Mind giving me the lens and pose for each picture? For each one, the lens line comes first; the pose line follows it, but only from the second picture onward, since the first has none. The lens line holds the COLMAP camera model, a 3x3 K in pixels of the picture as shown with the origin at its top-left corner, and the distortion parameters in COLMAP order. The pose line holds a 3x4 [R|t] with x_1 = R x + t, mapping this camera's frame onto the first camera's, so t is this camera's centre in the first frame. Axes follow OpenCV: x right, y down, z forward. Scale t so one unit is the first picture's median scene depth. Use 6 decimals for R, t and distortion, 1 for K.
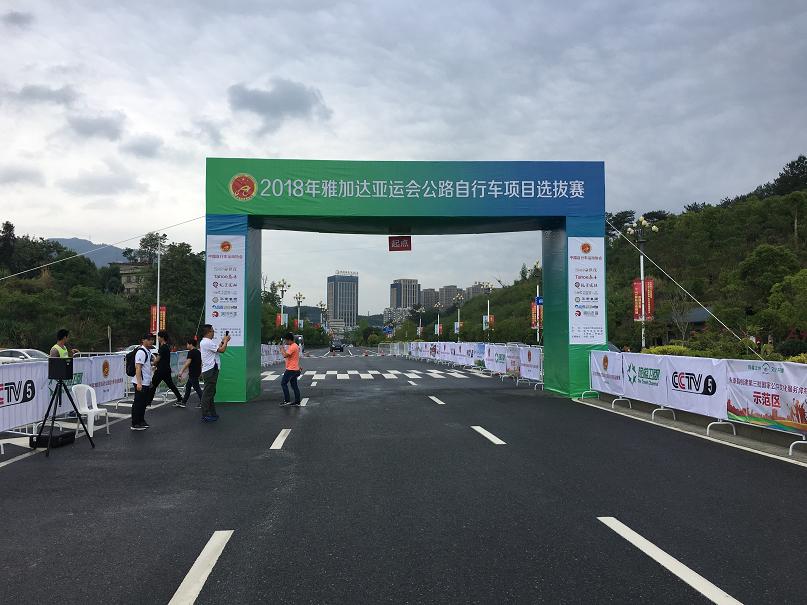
lens RADIAL K [[690.0, 0, 401.7], [0, 690.0, 303.9], [0, 0, 1]] dist [0.055362, -0.050377]
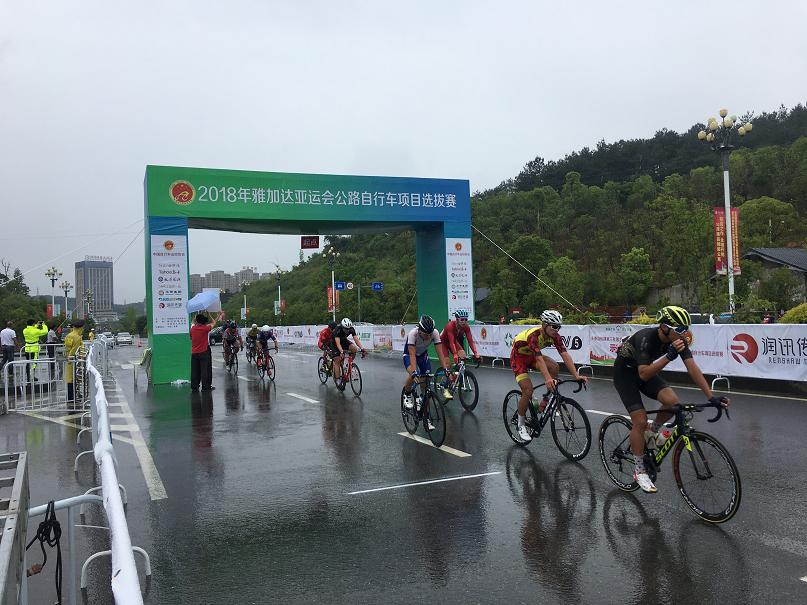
lens RADIAL K [[690.0, 0, 399.8], [0, 690.0, 305.5], [0, 0, 1]] dist [0.055362, -0.050377]
pose [[0.944401, -0.027866, 0.327612, -0.264494], [0.019764, 0.999412, 0.028032, -0.008948], [-0.328200, -0.019998, 0.944396, -0.187344]]
